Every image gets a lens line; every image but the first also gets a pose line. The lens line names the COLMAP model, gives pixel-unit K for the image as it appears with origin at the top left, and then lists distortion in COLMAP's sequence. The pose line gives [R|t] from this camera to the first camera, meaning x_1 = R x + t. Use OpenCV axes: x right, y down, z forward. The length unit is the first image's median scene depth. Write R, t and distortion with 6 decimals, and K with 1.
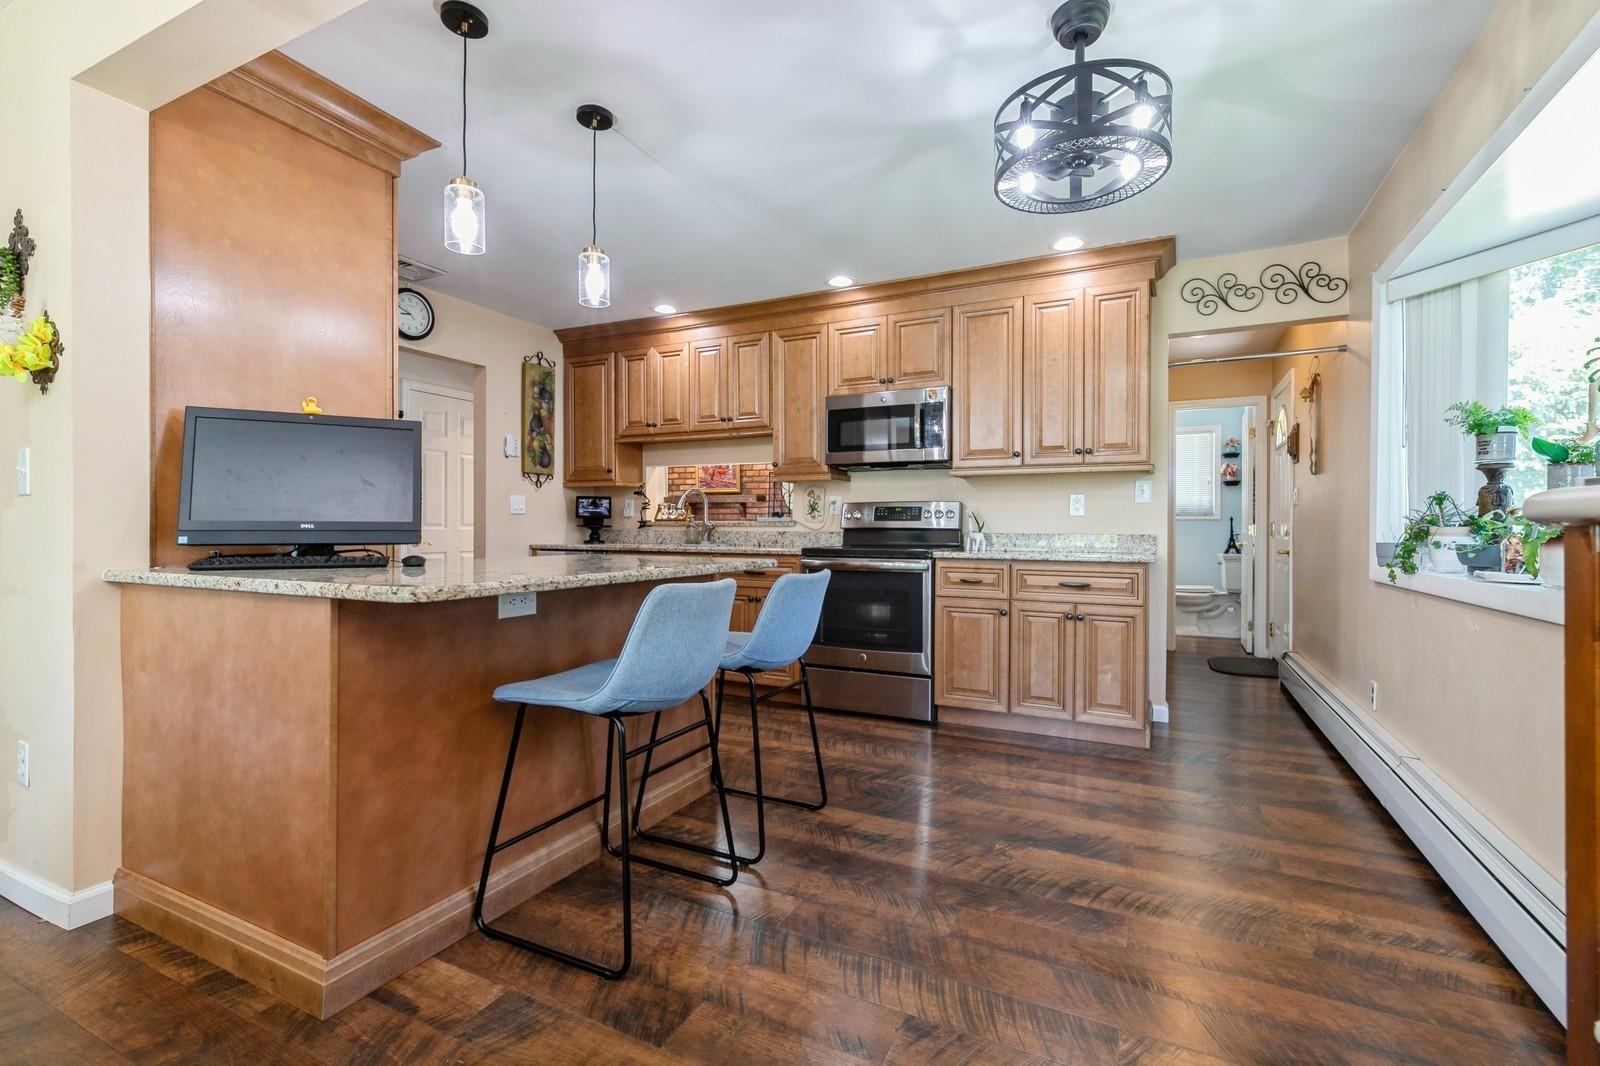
lens RADIAL K [[721.3, 0, 807.2], [0, 721.3, 531.6], [0, 0, 1]] dist [0.007294, -0.000600]
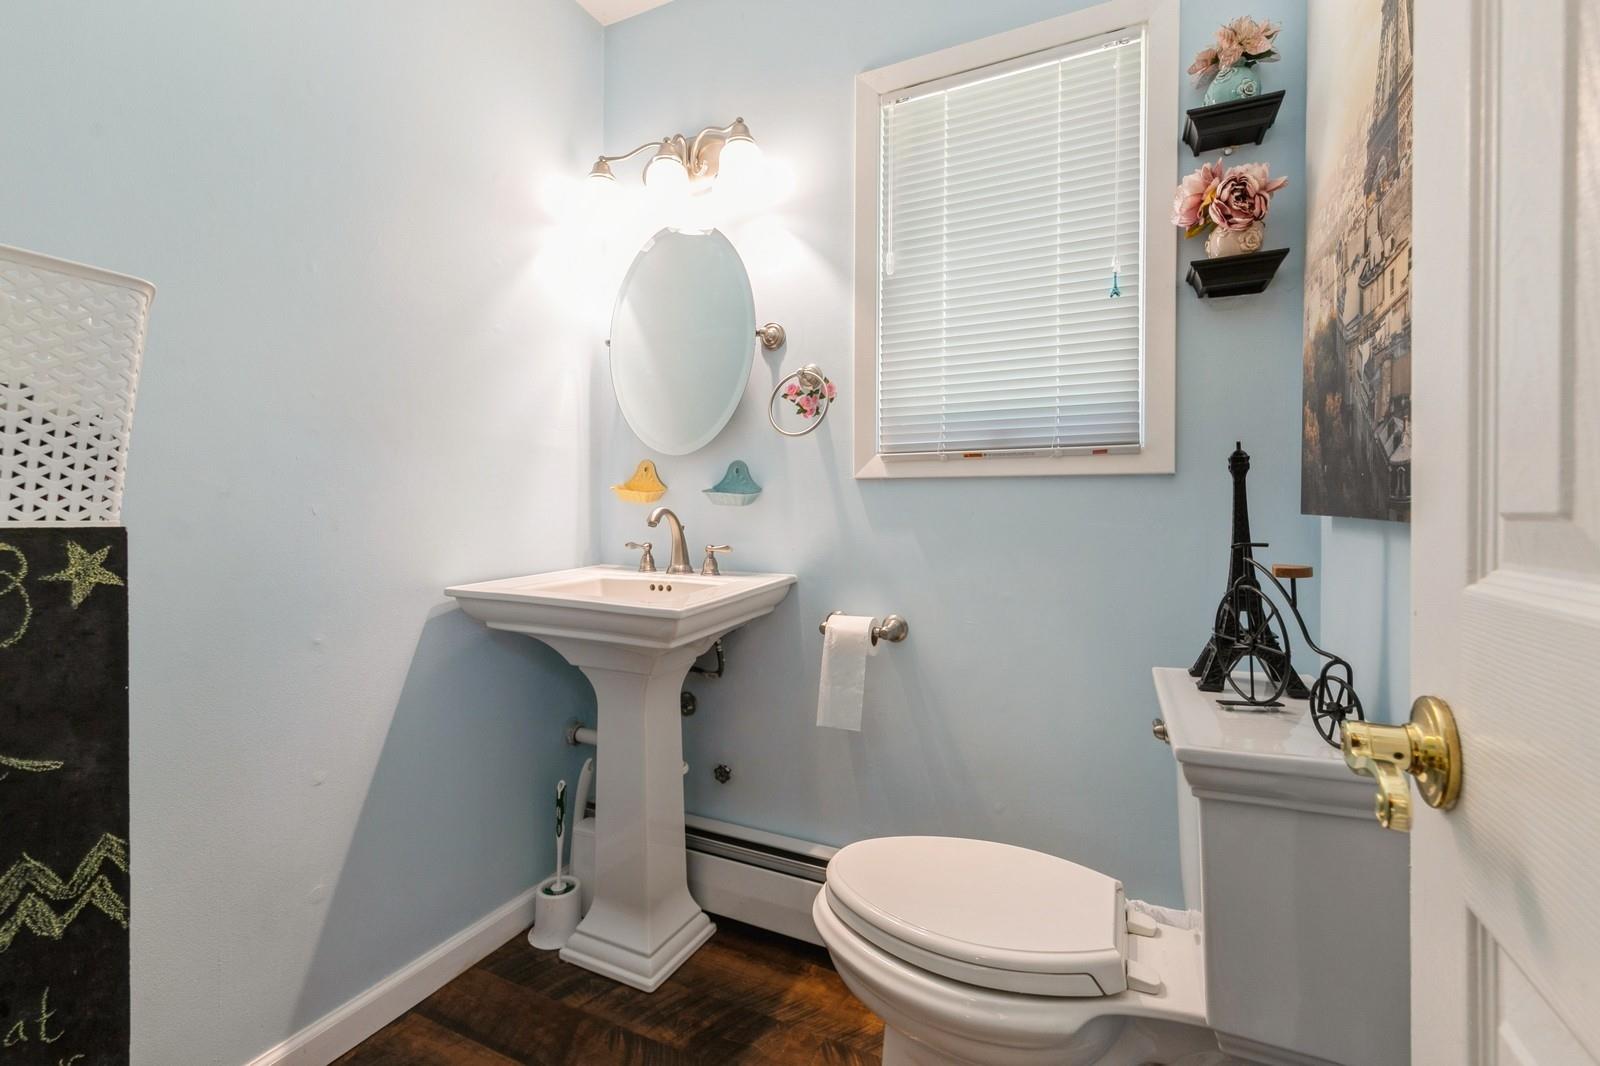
lens RADIAL K [[706.5, 0, 783.8], [0, 706.5, 513.5], [0, 0, 1]] dist [0.001569, -0.000084]
pose [[0.999985, 0.004268, -0.003557, 0.497432], [-0.004291, 0.999971, -0.006312, -0.004852], [0.003530, 0.006327, 0.999974, 0.861973]]
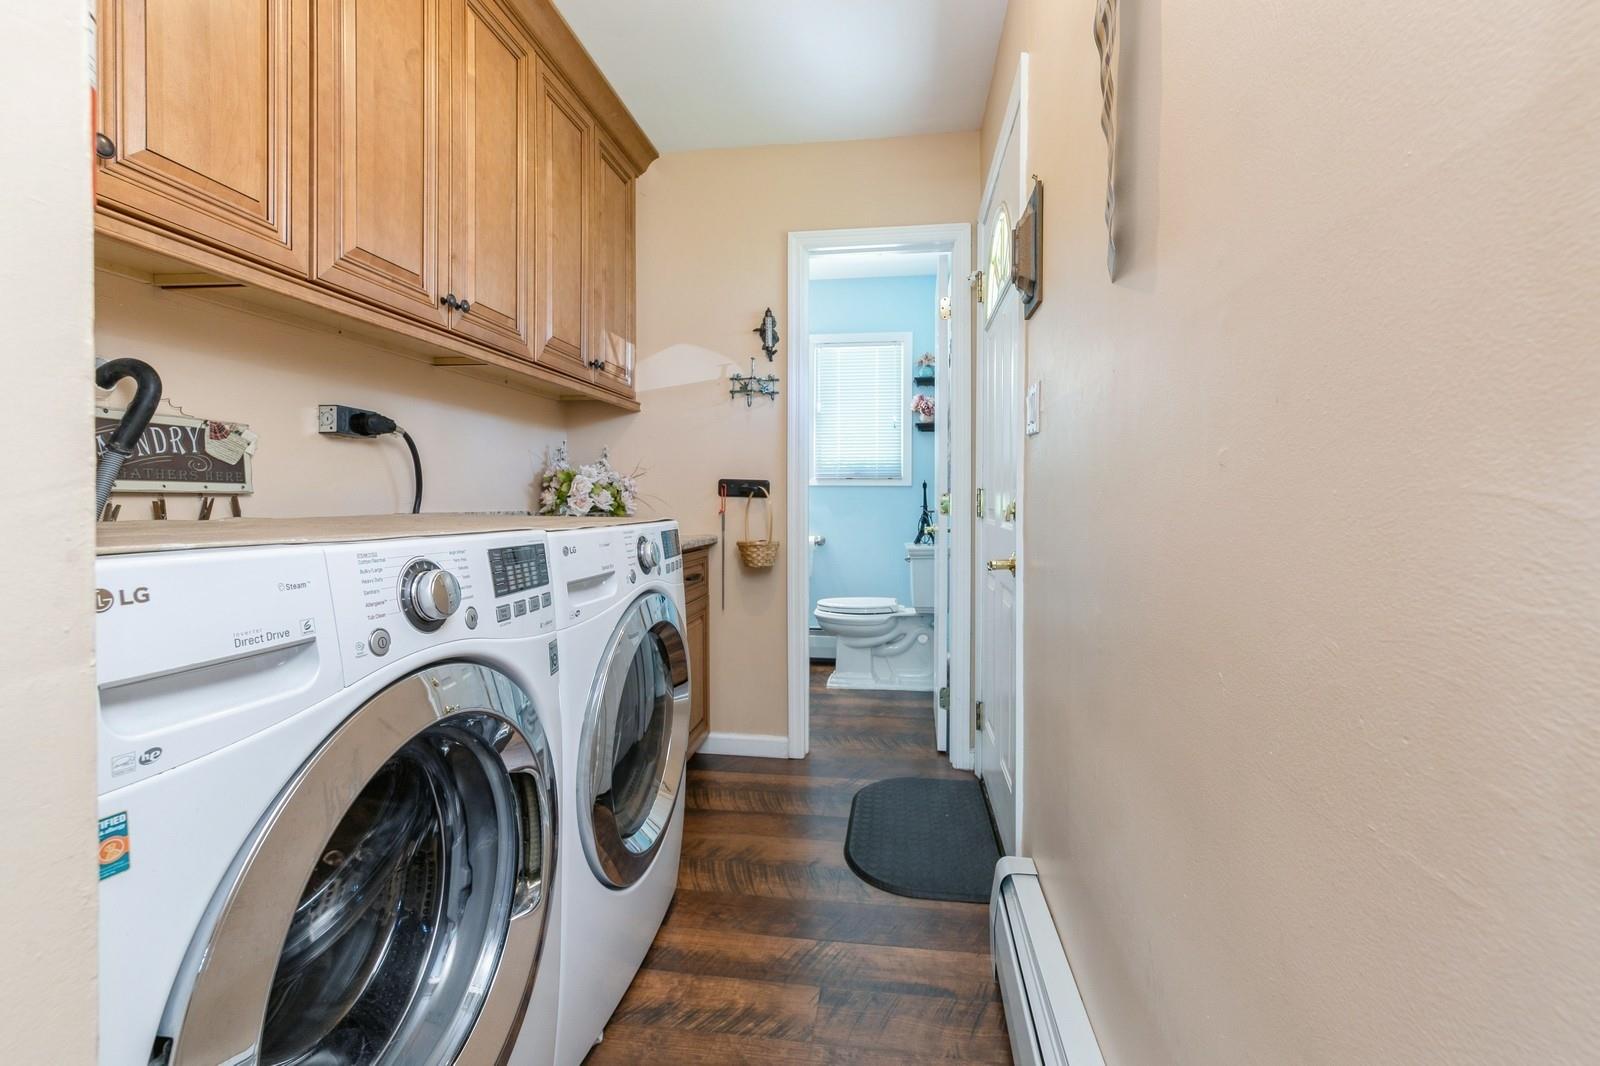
lens RADIAL K [[706.5, 0, 821.1], [0, 706.5, 504.0], [0, 0, 1]] dist [0.001569, -0.000084]
pose [[0.943189, -0.000006, 0.332256, 0.317989], [-0.000020, 1.000000, 0.000077, -0.001880], [-0.332256, -0.000080, 0.943189, 0.486747]]
